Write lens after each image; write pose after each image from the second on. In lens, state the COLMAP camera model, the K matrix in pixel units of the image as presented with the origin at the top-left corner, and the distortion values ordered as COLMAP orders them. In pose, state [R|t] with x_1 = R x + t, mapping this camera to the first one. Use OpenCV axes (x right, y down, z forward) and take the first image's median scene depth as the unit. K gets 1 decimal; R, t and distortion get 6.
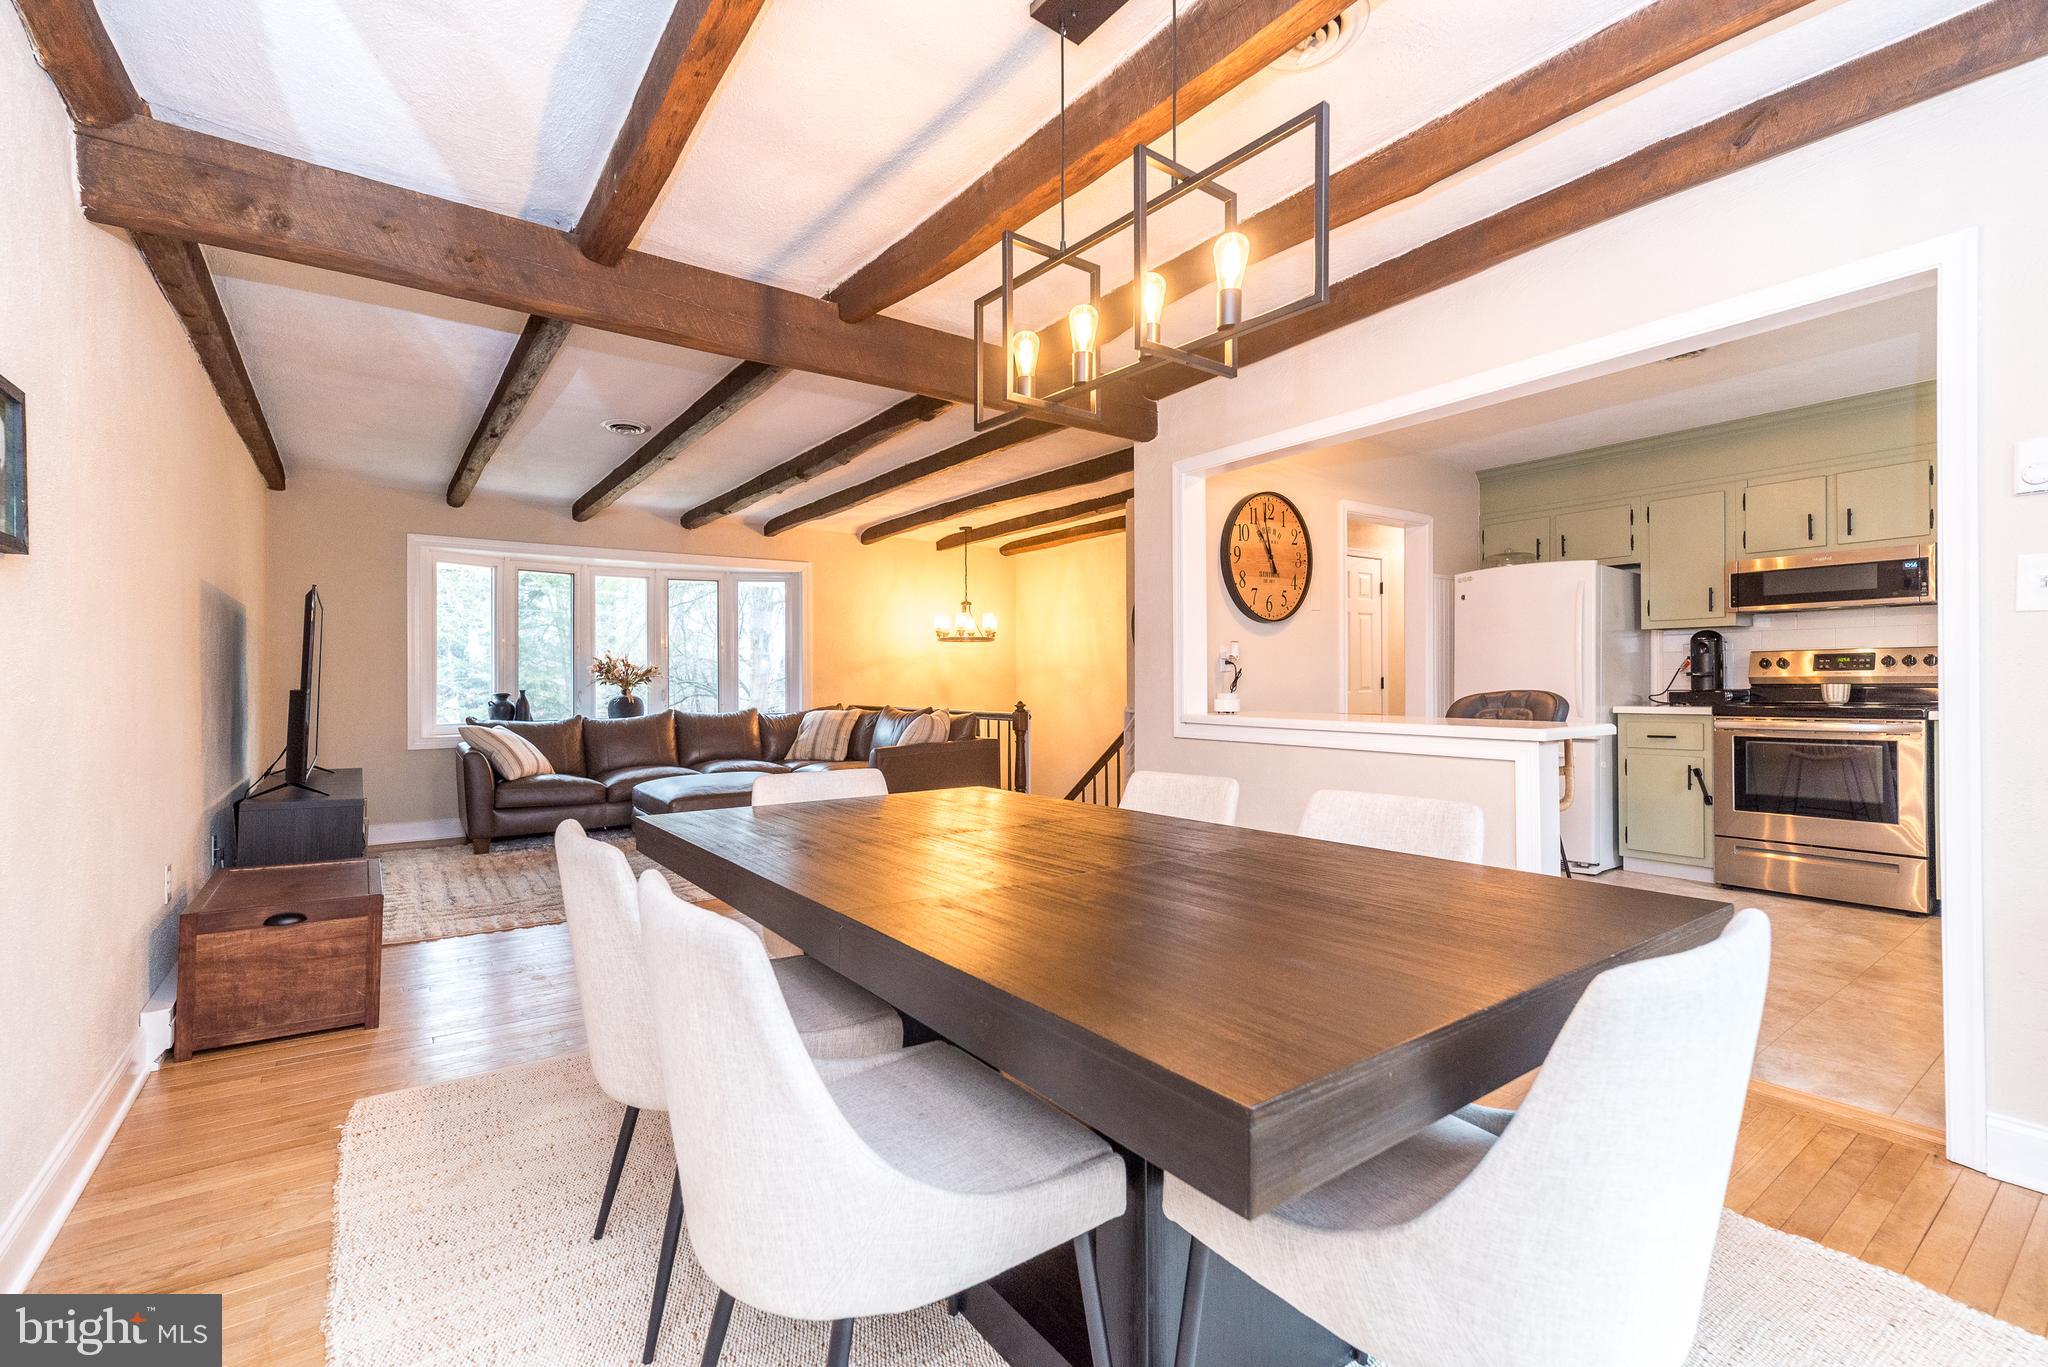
lens RADIAL K [[896.8, 0, 1014.8], [0, 896.8, 691.7], [0, 0, 1]] dist [0.006936, 0.000213]
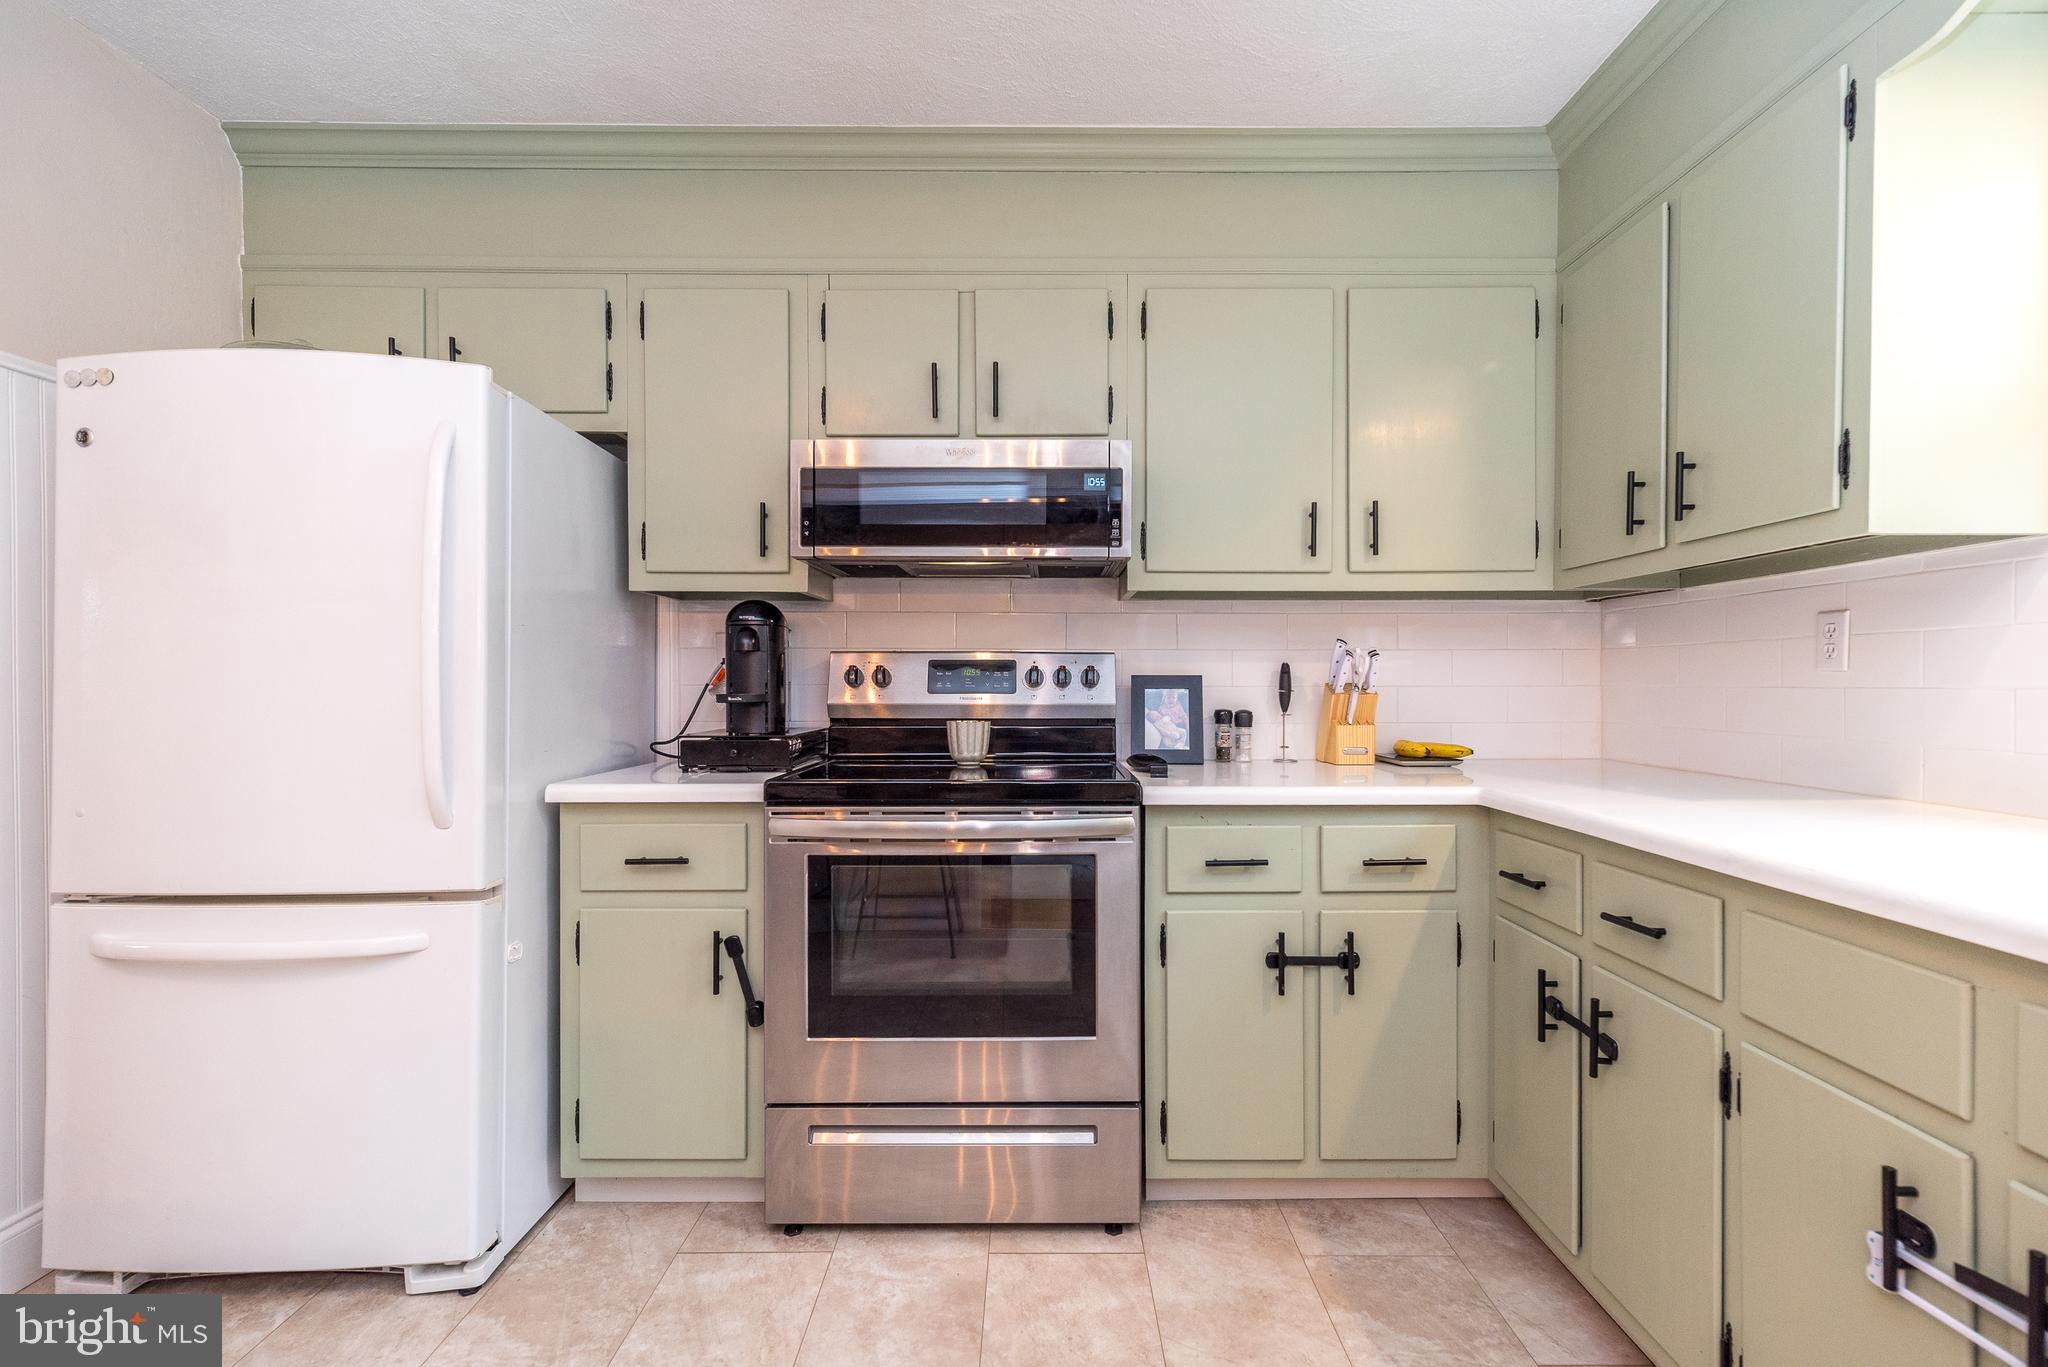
lens RADIAL K [[896.8, 0, 1044.3], [0, 896.8, 684.4], [0, 0, 1]] dist [0.006936, 0.000213]
pose [[0.577698, 0.014385, 0.816124, 0.381235], [0.000107, 0.999843, -0.017699, -0.014371], [-0.816251, 0.010312, 0.577606, 0.489071]]
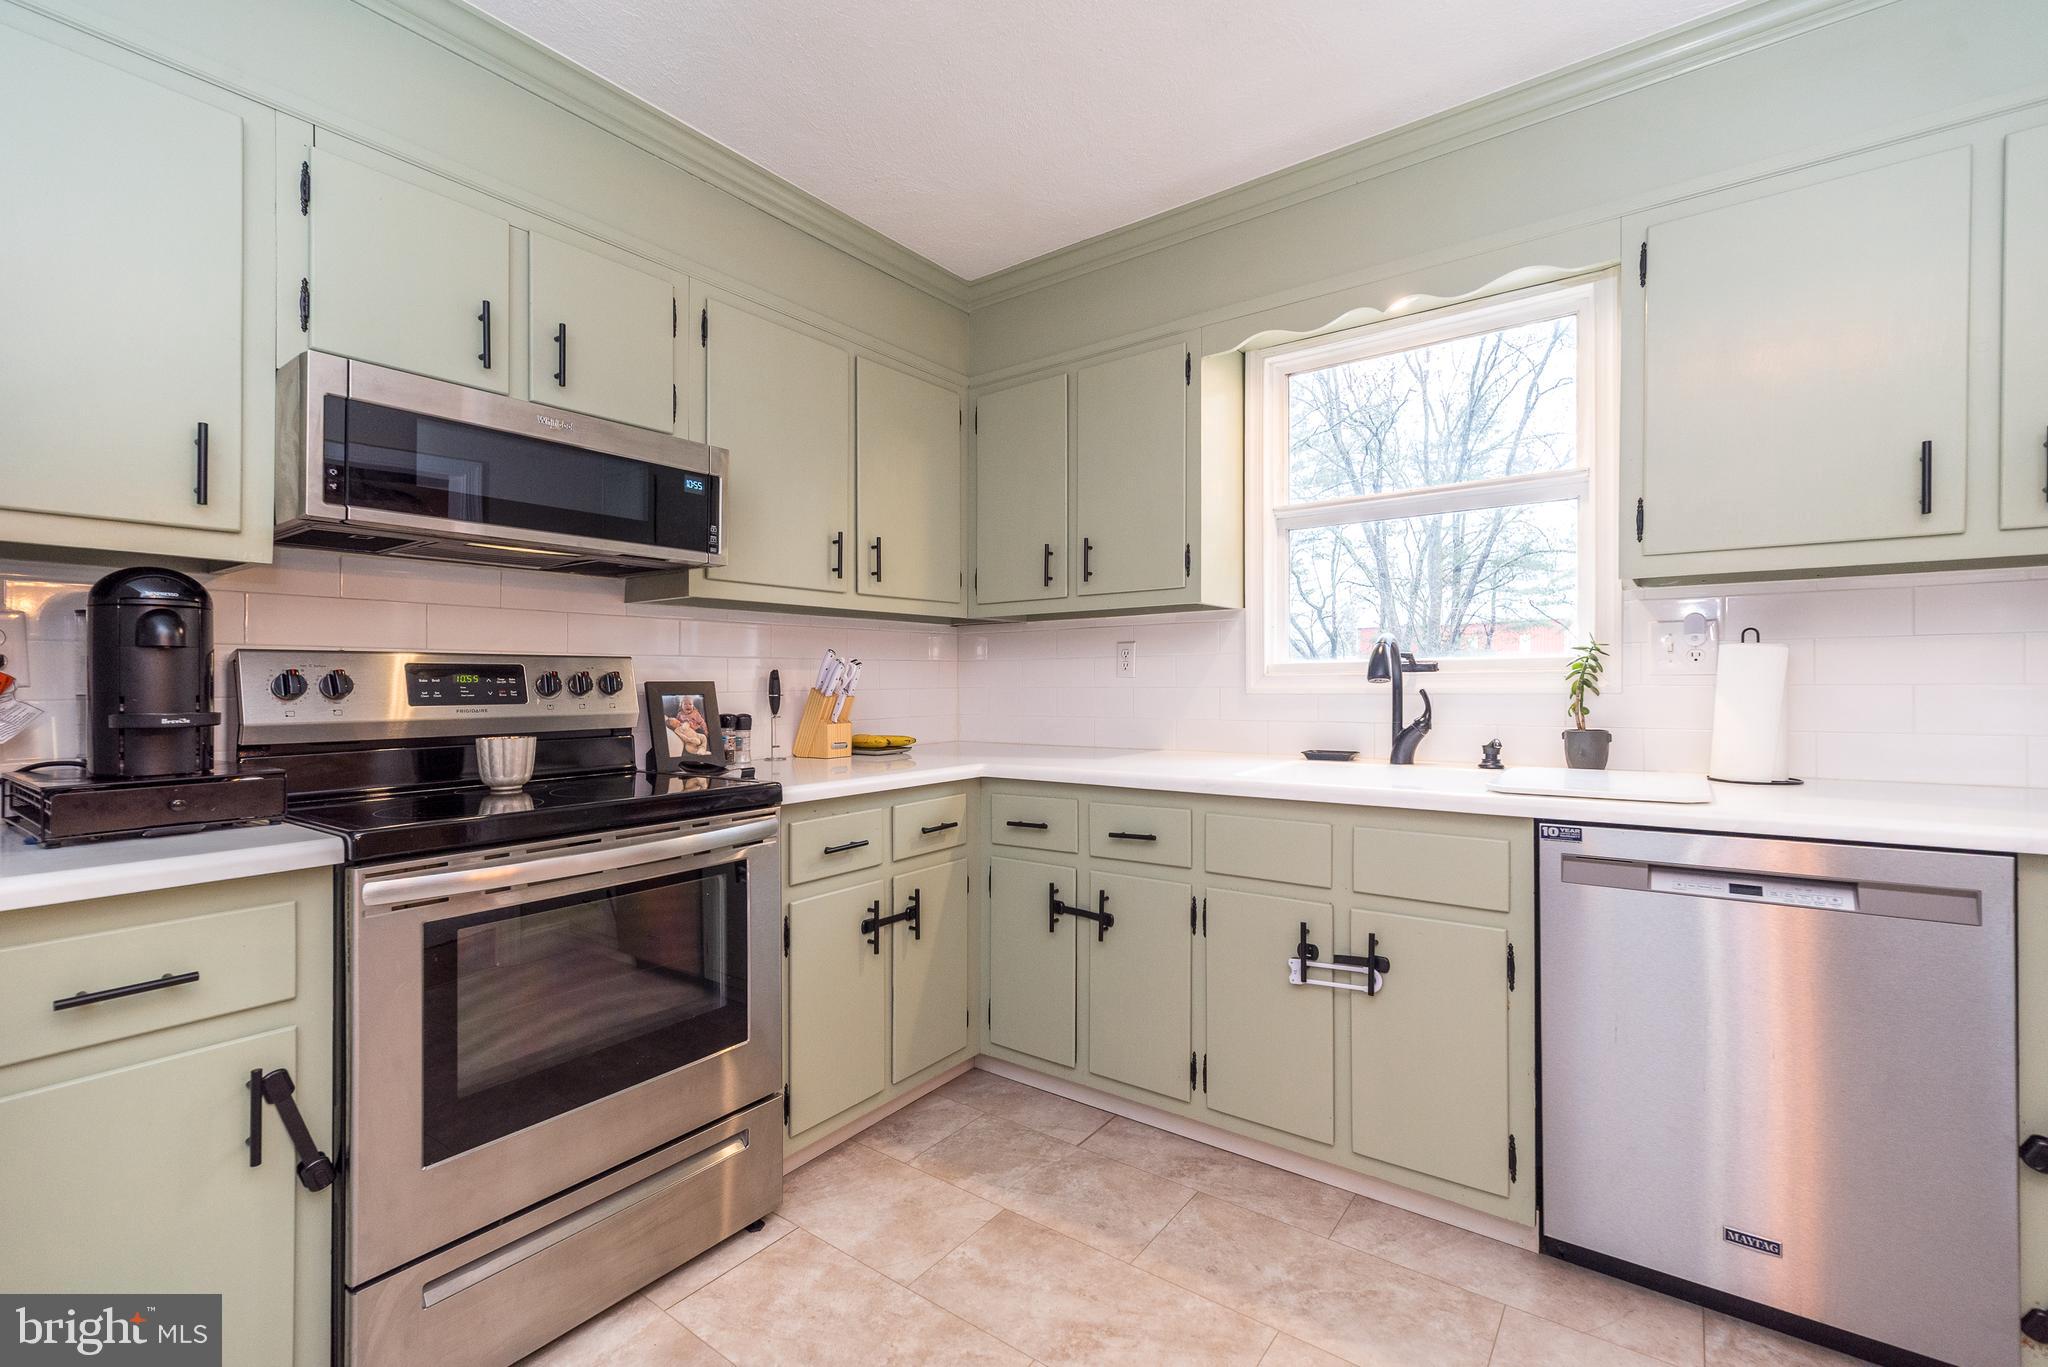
lens RADIAL K [[896.8, 0, 1004.2], [0, 896.8, 673.5], [0, 0, 1]] dist [0.006936, 0.000213]
pose [[-0.298941, 0.025407, 0.953933, 0.321471], [0.021786, 0.999567, -0.019795, -0.017696], [-0.954023, 0.014865, -0.299365, 0.650488]]
